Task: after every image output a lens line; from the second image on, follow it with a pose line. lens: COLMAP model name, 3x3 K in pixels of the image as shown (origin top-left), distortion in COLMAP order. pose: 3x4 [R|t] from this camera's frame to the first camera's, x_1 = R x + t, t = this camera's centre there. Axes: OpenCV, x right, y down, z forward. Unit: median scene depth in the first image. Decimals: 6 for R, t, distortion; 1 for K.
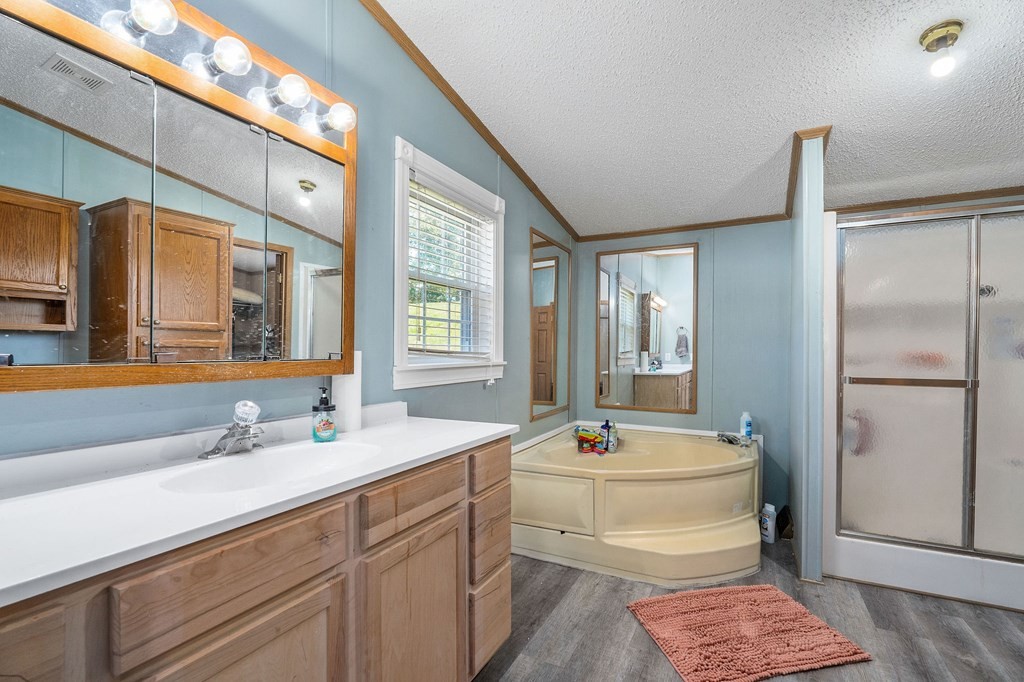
lens RADIAL K [[440.7, 0, 514.1], [0, 440.7, 345.2], [0, 0, 1]] dist [0.000421, 0.000230]
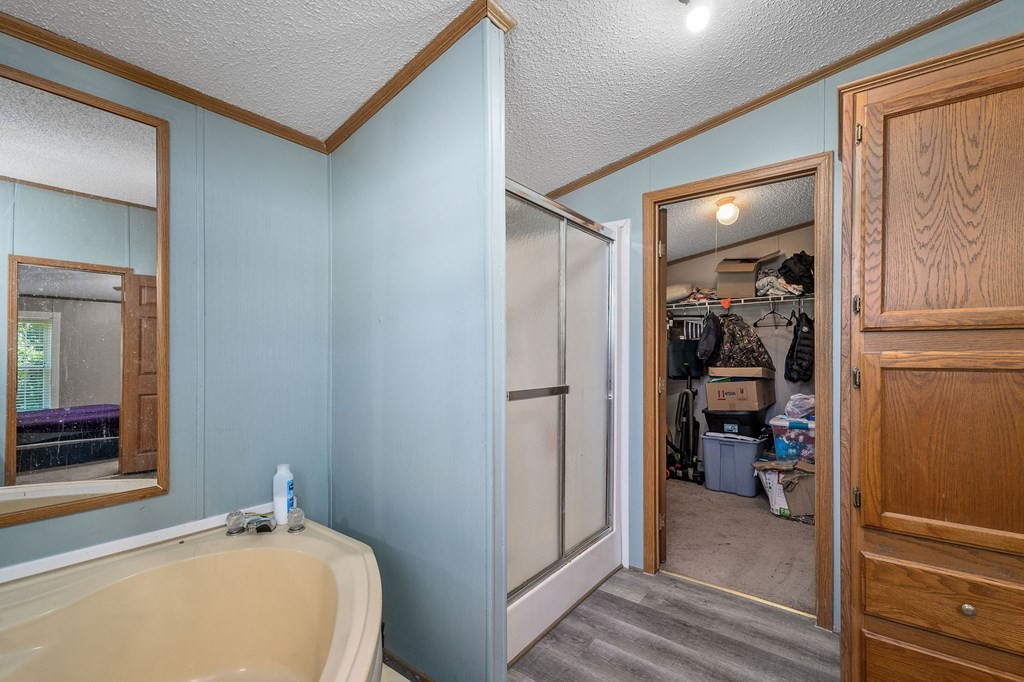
lens RADIAL K [[446.2, 0, 512.6], [0, 446.2, 358.5], [0, 0, 1]] dist [-0.000363, -0.000022]
pose [[0.186543, -0.005318, 0.982432, 0.037635], [-0.013610, 0.999875, 0.007997, 0.011008], [-0.982353, -0.014862, 0.186447, 0.854297]]
